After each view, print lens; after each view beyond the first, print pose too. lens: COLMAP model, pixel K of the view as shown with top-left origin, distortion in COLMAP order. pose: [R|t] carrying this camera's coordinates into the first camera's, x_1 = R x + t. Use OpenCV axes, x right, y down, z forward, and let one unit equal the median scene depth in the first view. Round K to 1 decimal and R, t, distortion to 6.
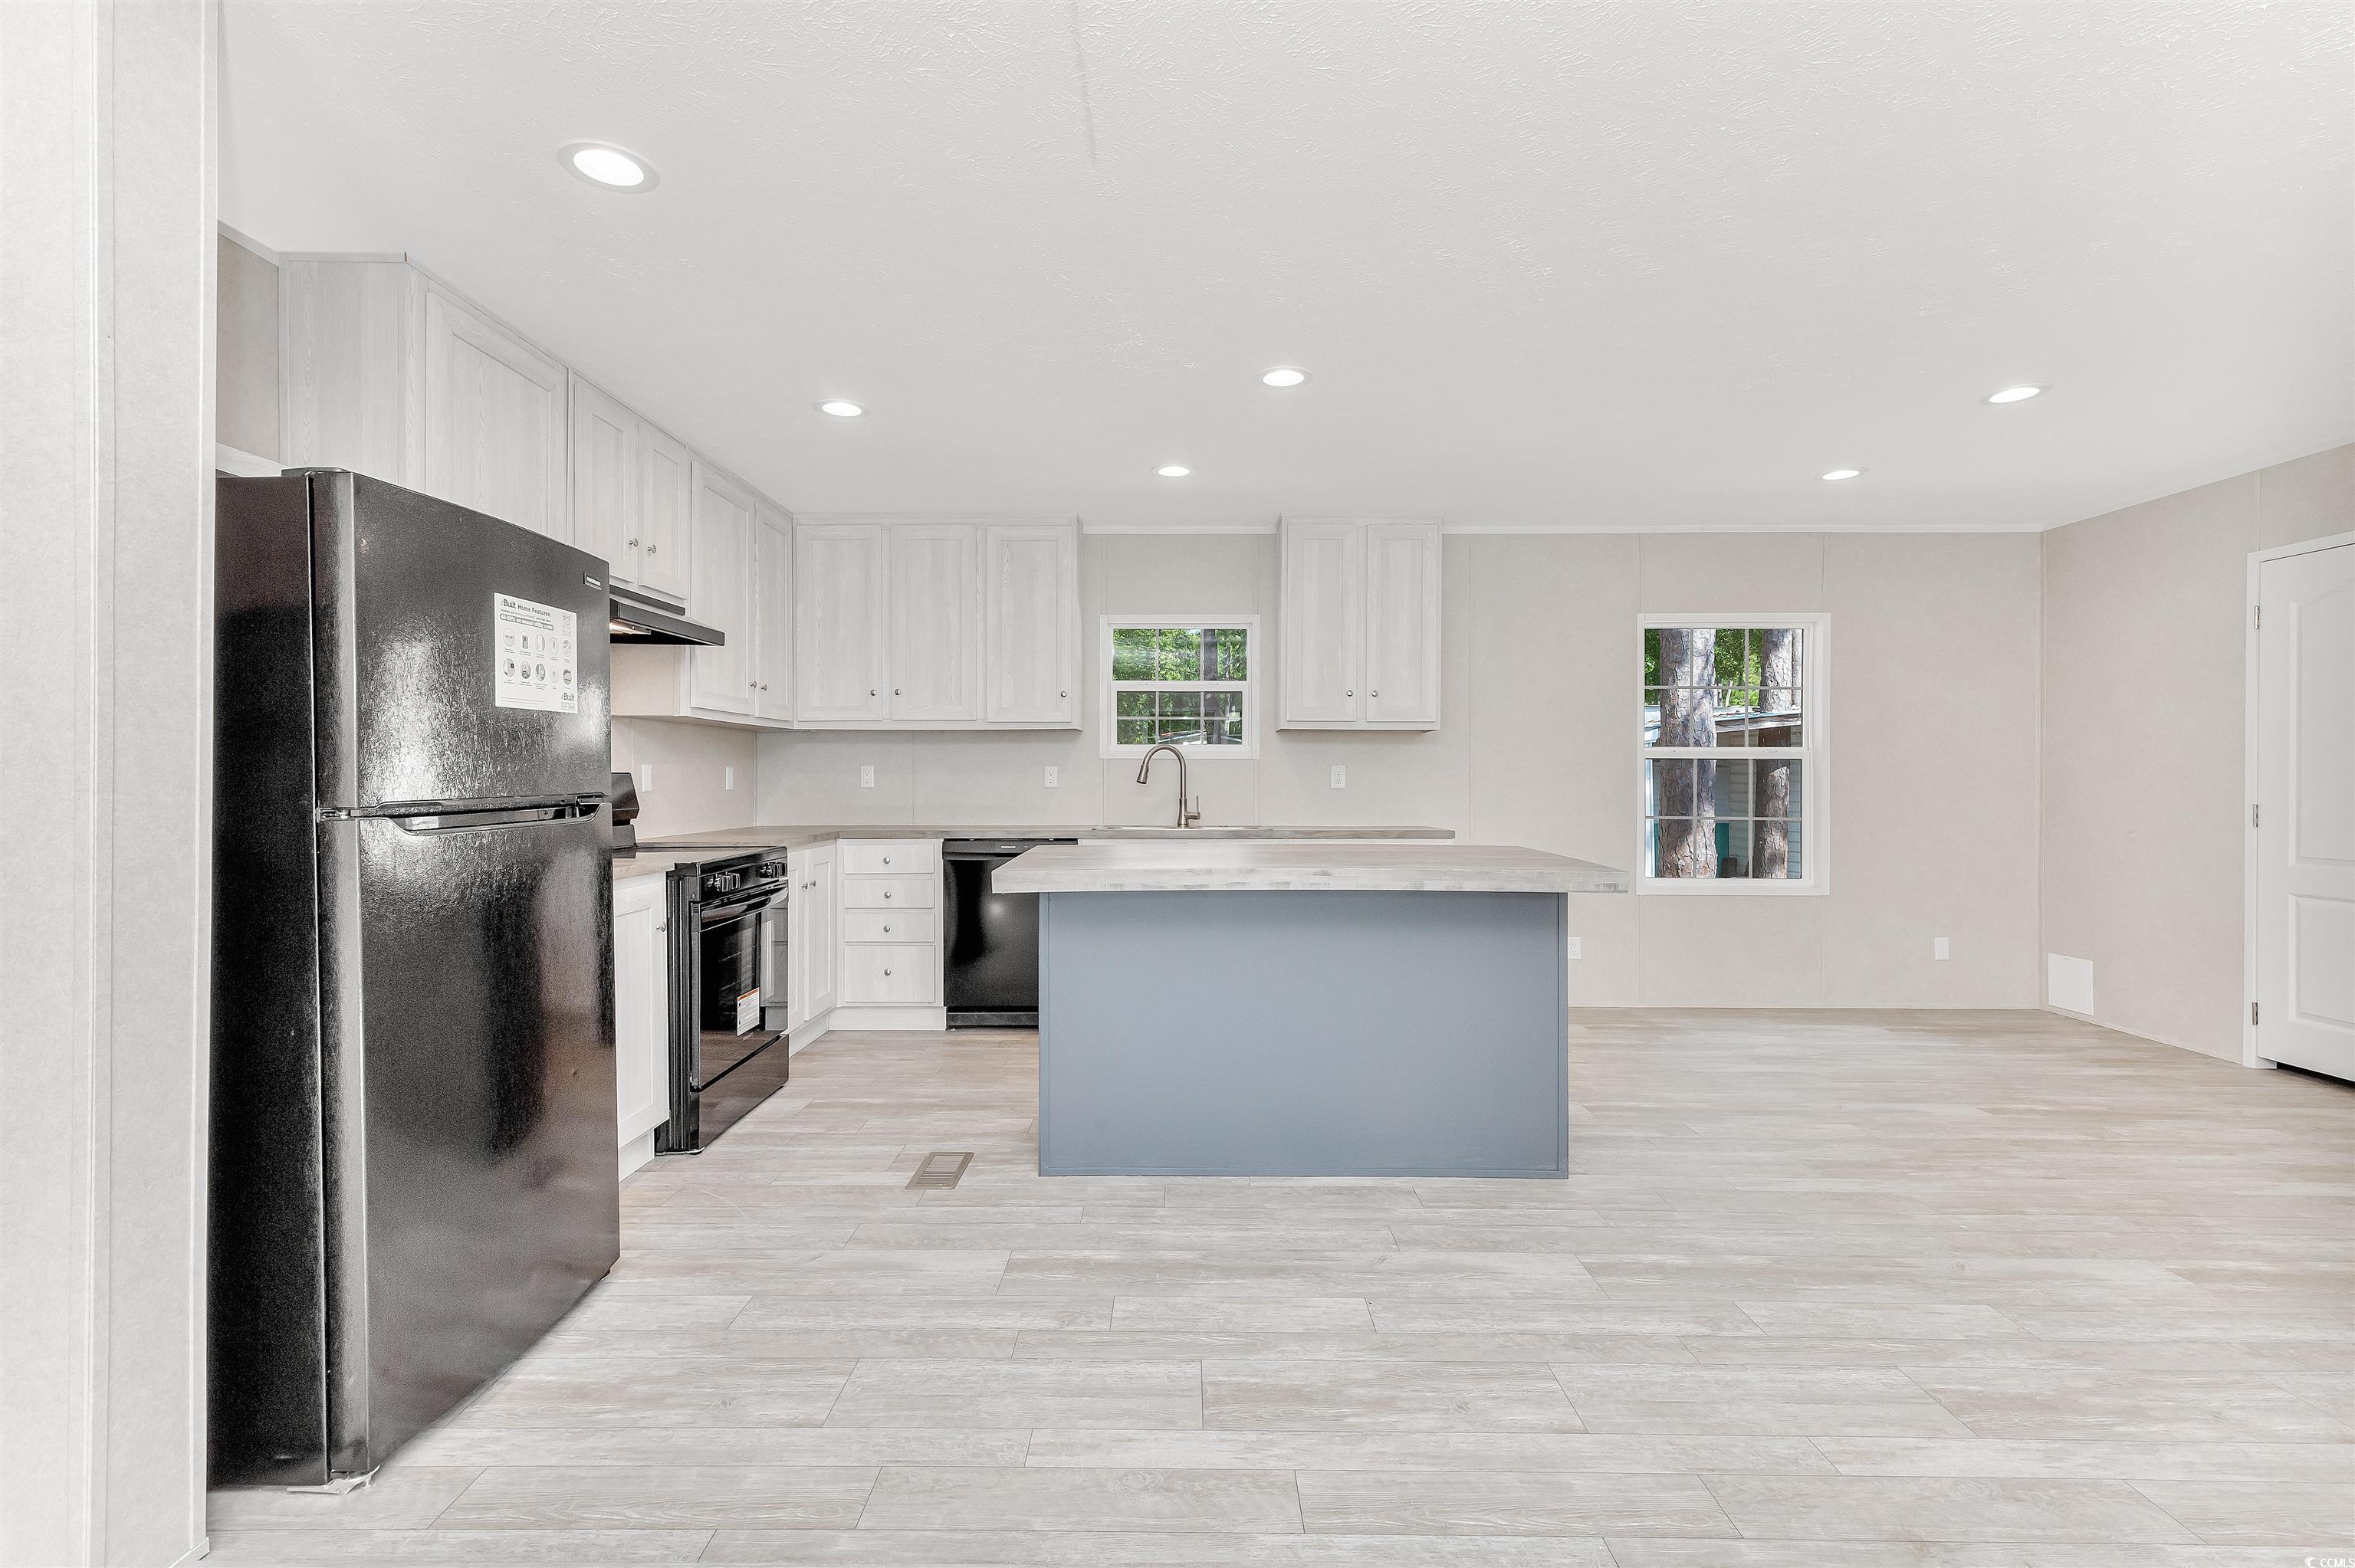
lens RADIAL K [[1046.0, 0, 1159.8], [0, 1046.0, 799.8], [0, 0, 1]] dist [0.007128, -0.002045]
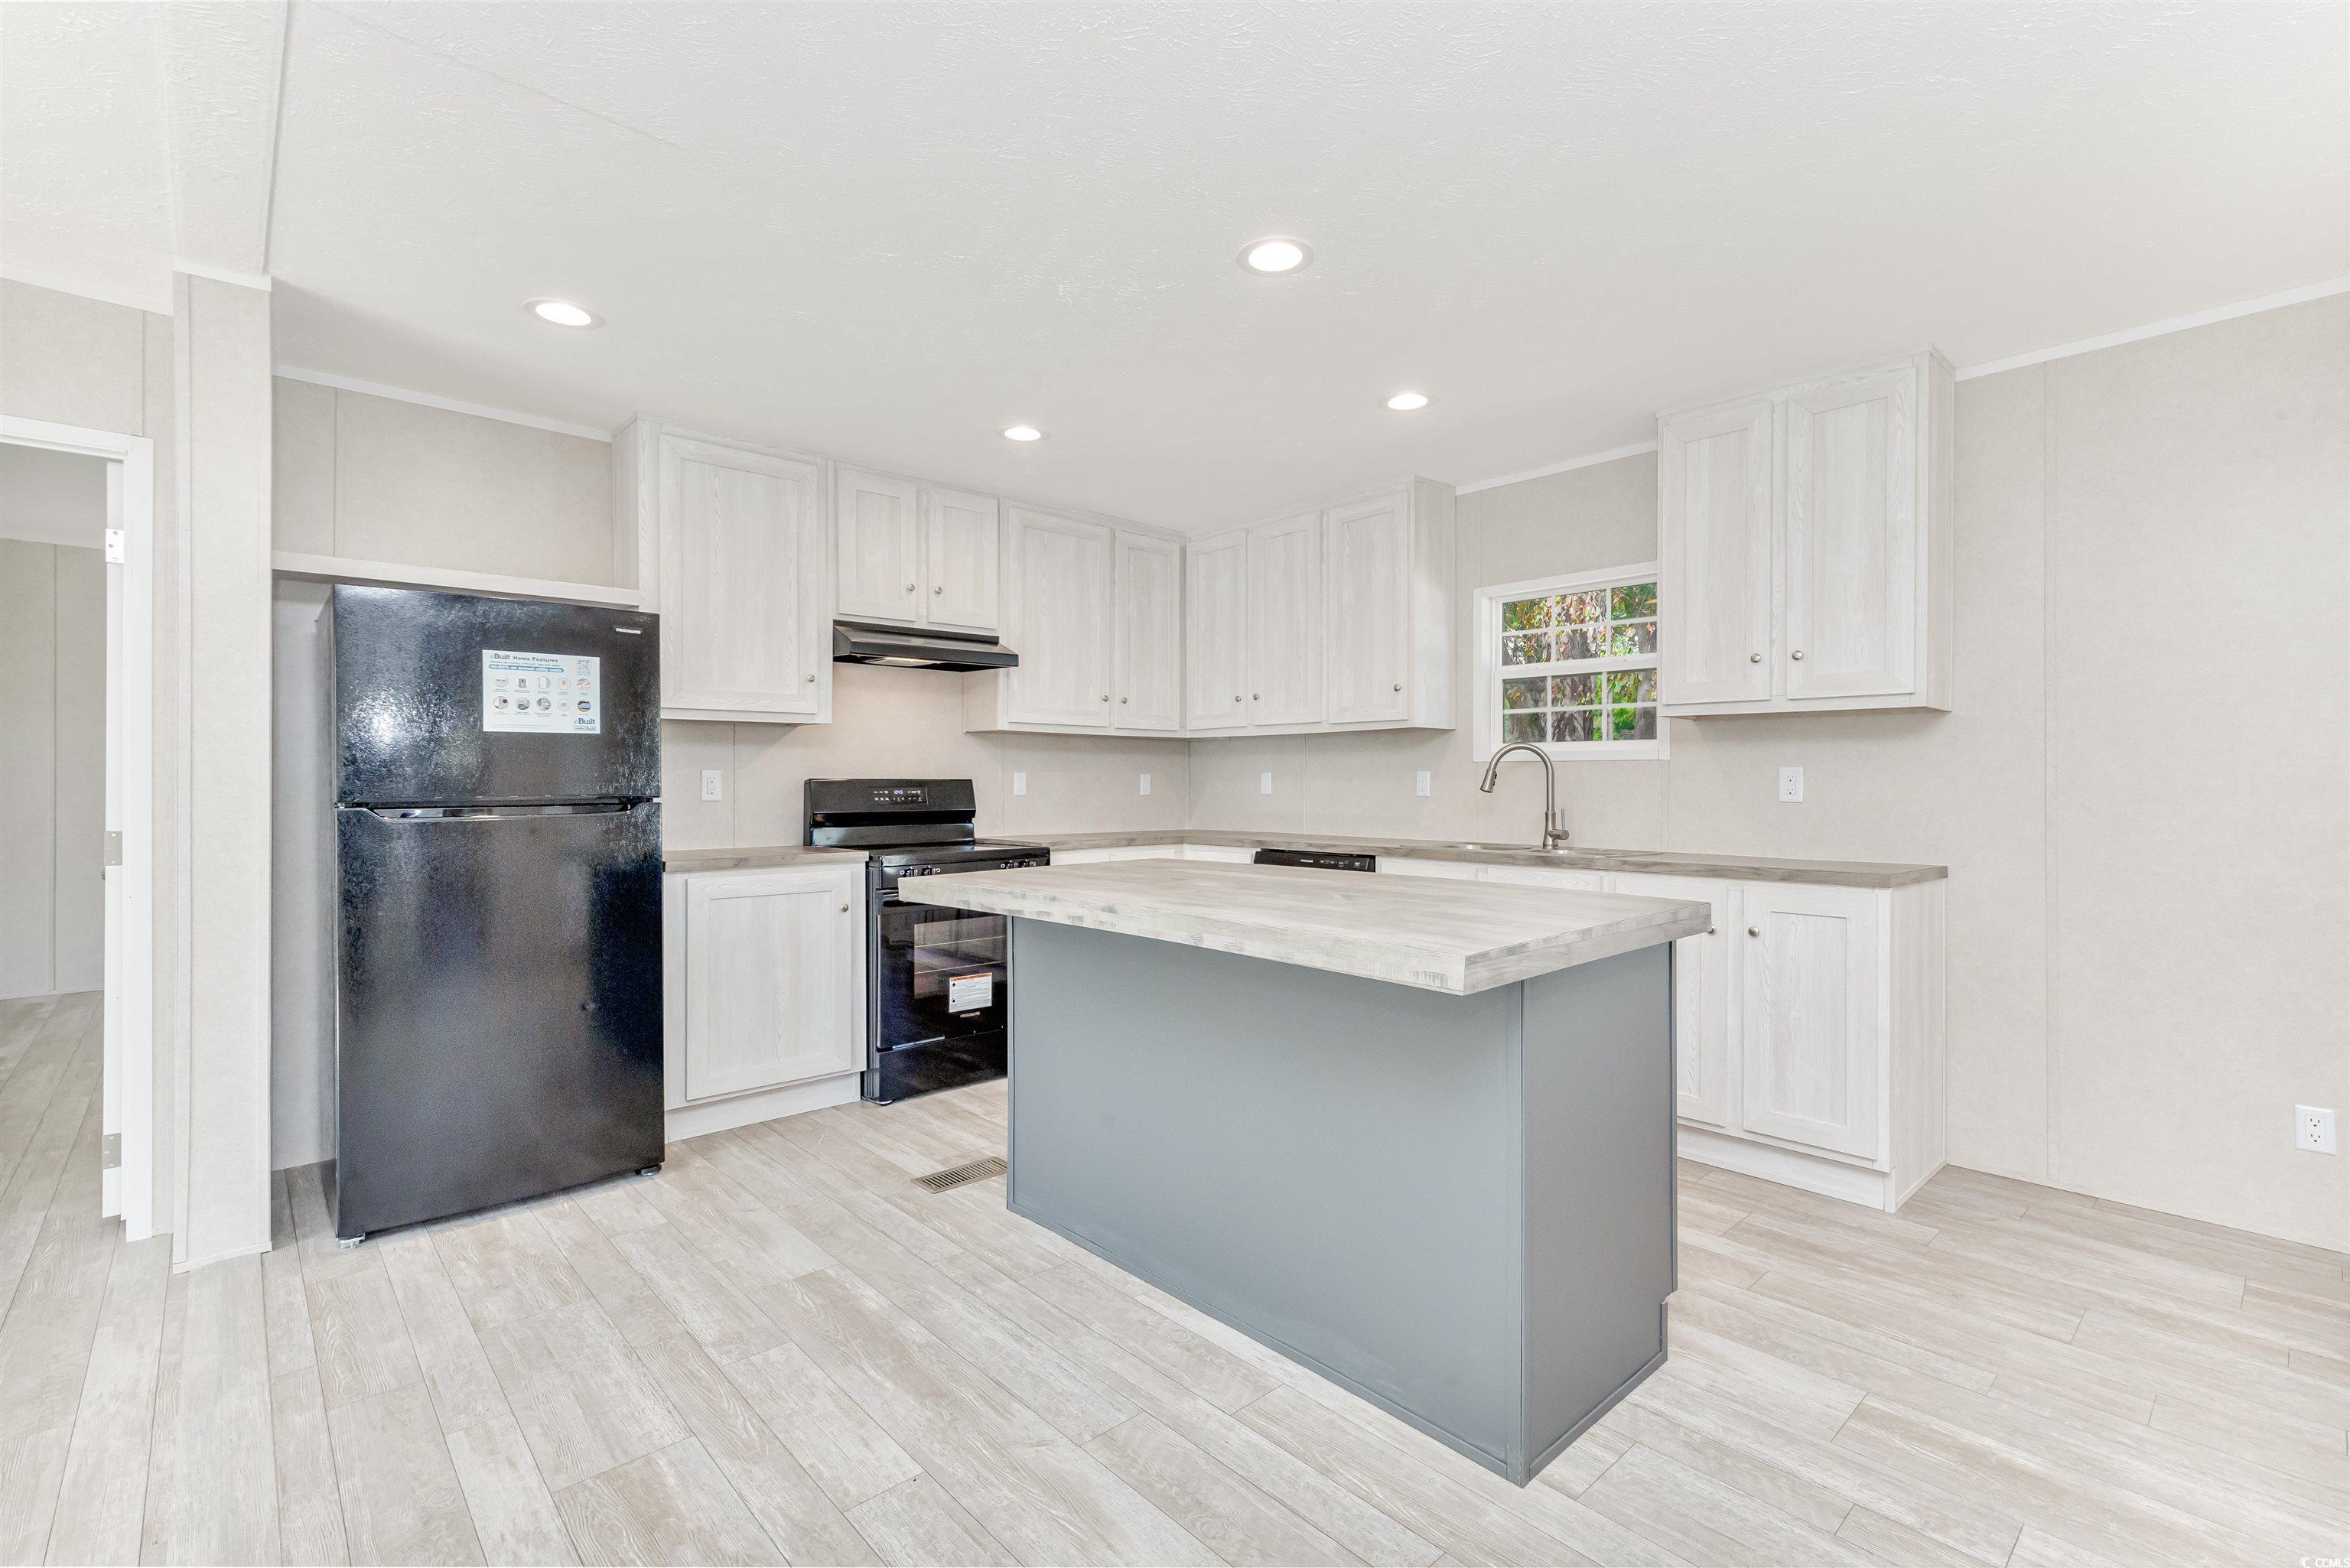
lens RADIAL K [[1043.8, 0, 1199.5], [0, 1043.8, 782.9], [0, 0, 1]] dist [0.007128, -0.002045]
pose [[0.692884, 0.001647, -0.721047, 0.928445], [-0.017992, 0.999726, -0.015005, -0.013959], [0.720824, 0.023370, 0.692724, 0.642971]]
